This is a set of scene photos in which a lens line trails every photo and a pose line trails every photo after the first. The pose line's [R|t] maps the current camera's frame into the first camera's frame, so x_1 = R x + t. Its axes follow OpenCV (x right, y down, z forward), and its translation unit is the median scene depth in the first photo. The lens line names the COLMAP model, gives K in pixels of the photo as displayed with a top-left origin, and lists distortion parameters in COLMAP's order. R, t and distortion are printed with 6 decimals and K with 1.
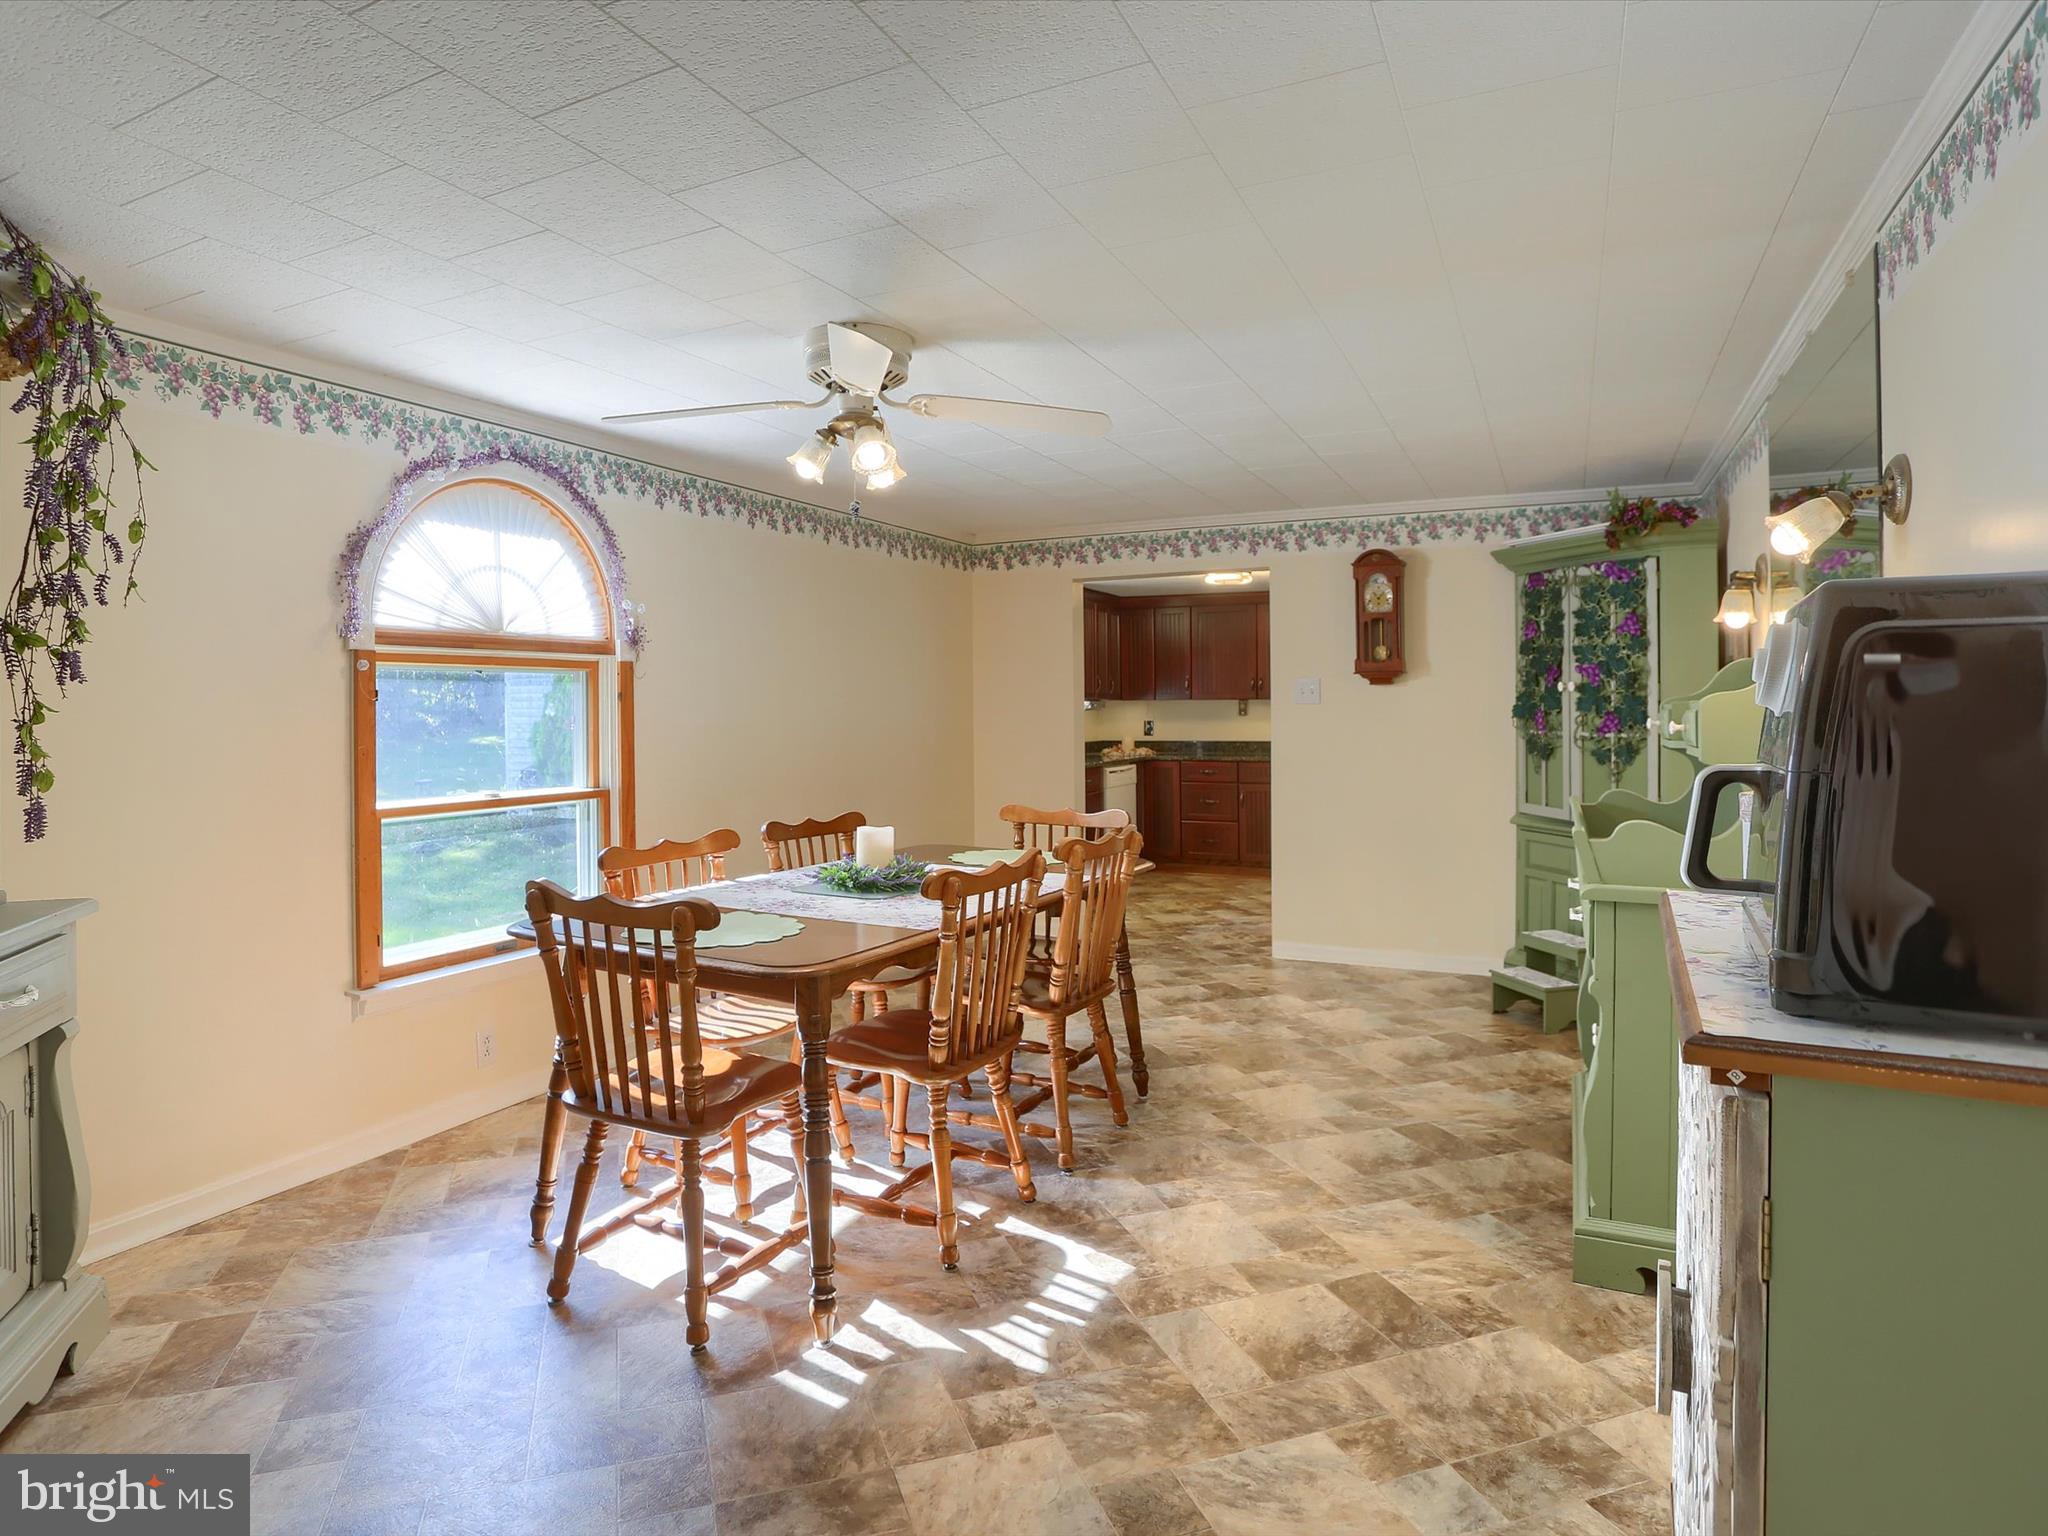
lens RADIAL K [[1125.4, 0, 1024.5], [0, 1125.4, 727.3], [0, 0, 1]] dist [-0.077918, 0.038179]
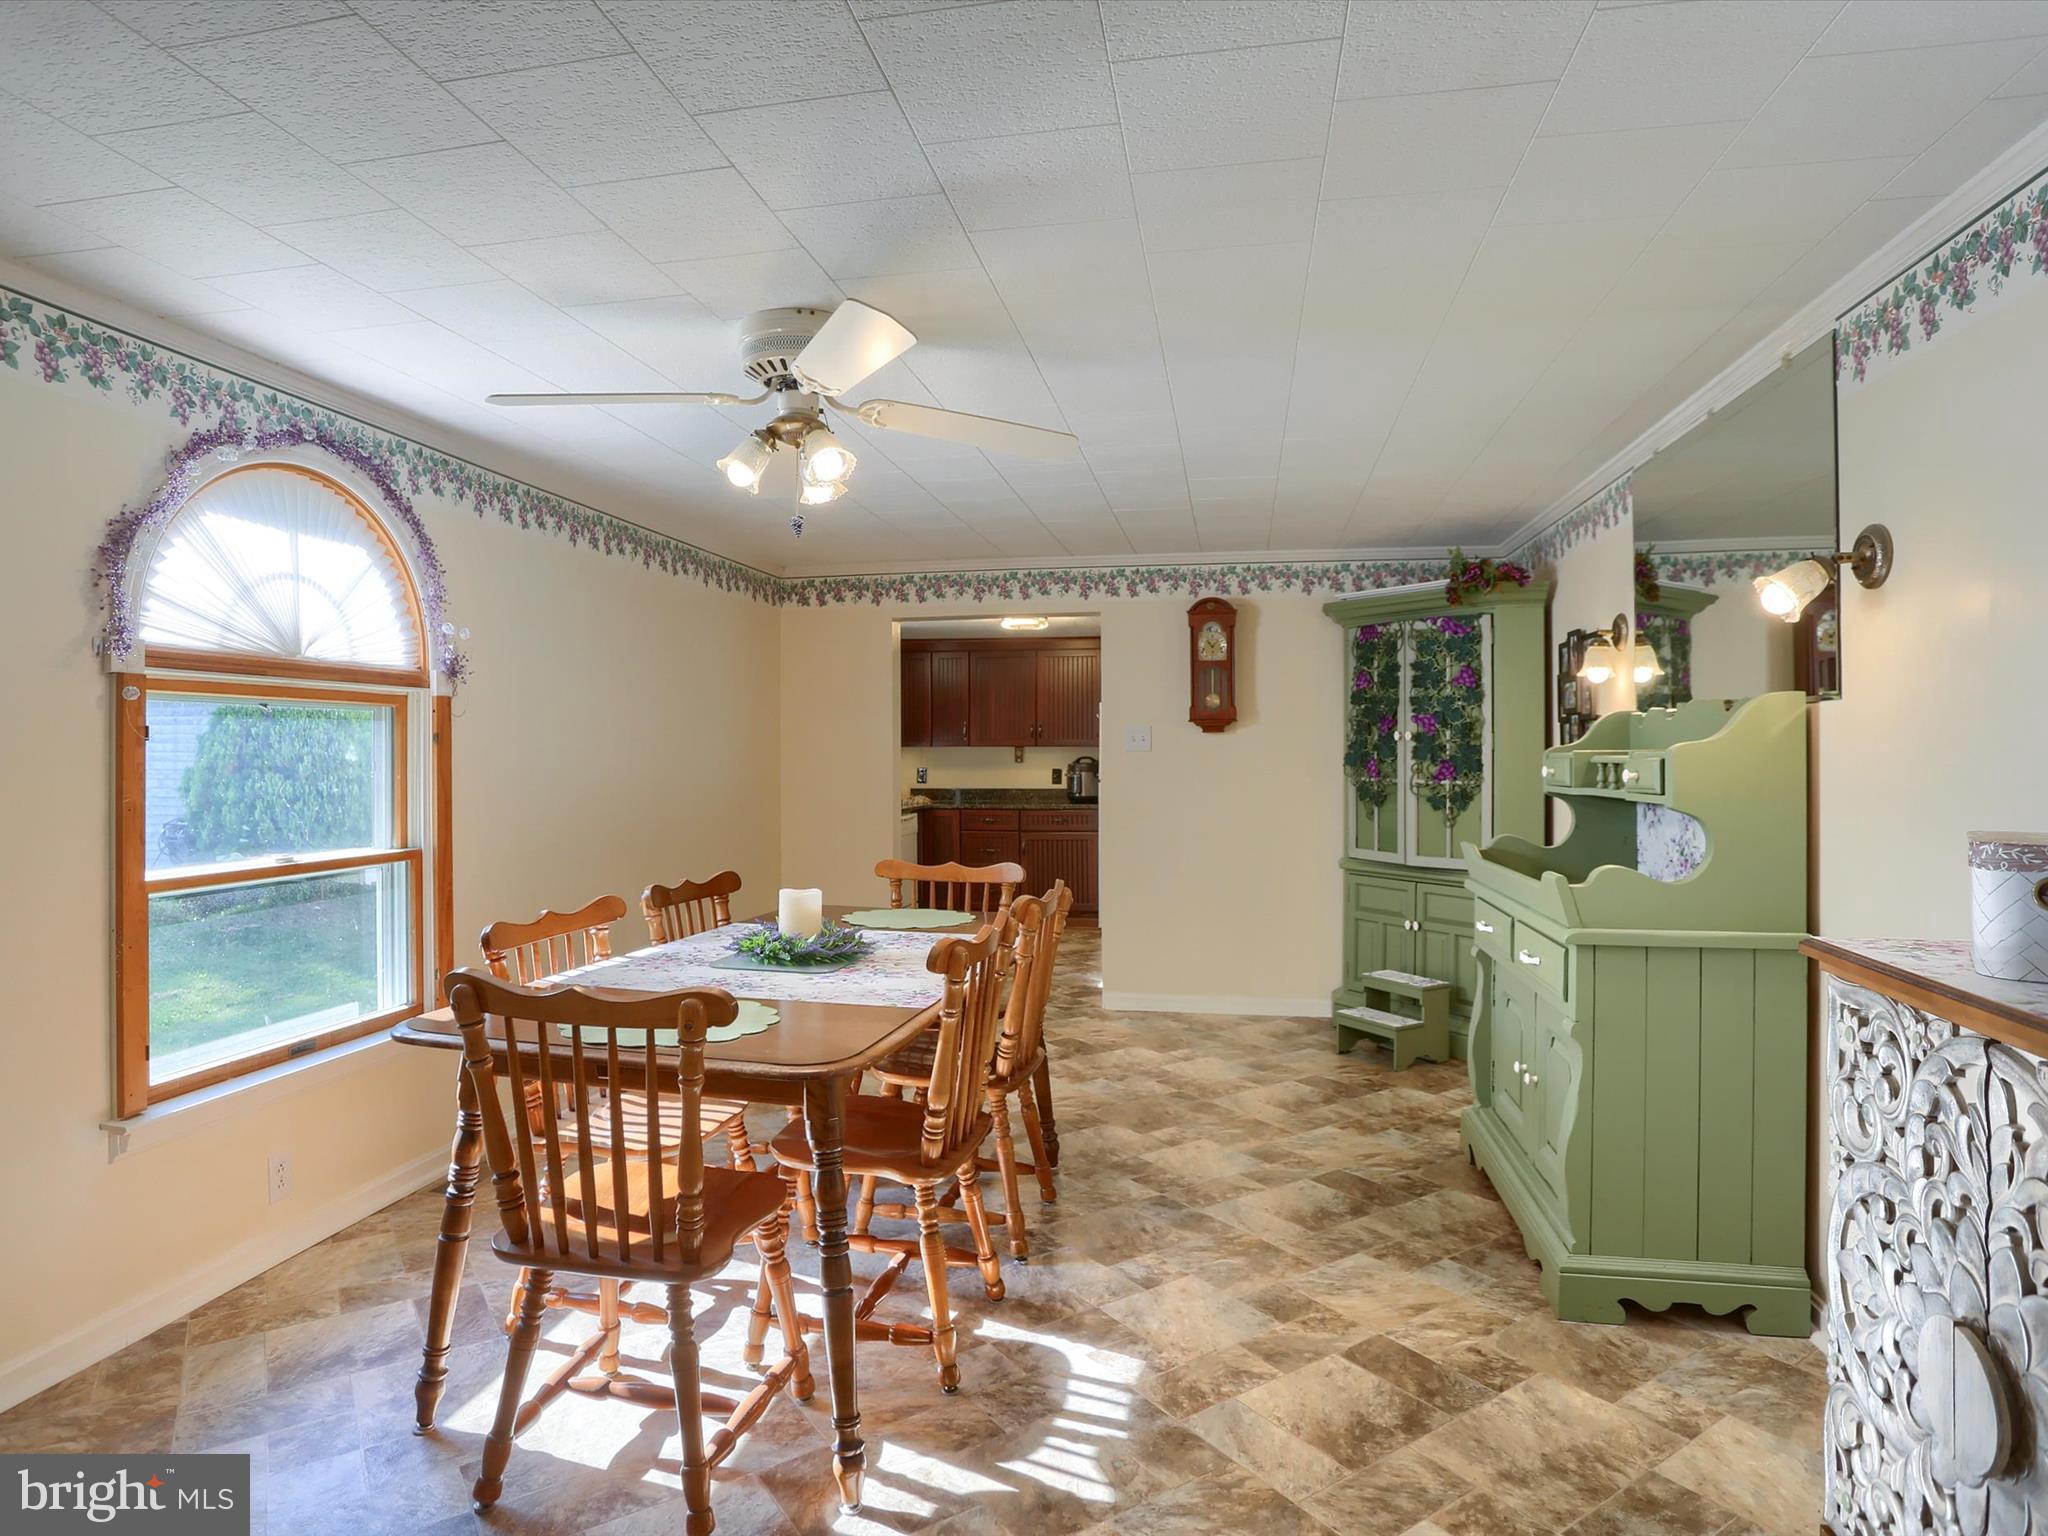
lens RADIAL K [[1134.4, 0, 1024.0], [0, 1134.4, 768.0], [0, 0, 1]] dist [-0.070086, 0.028996]
pose [[0.966453, 0.001436, 0.256840, -0.186864], [-0.000003, 0.999984, -0.005578, -0.000762], [-0.256844, 0.005390, 0.966438, 0.100096]]
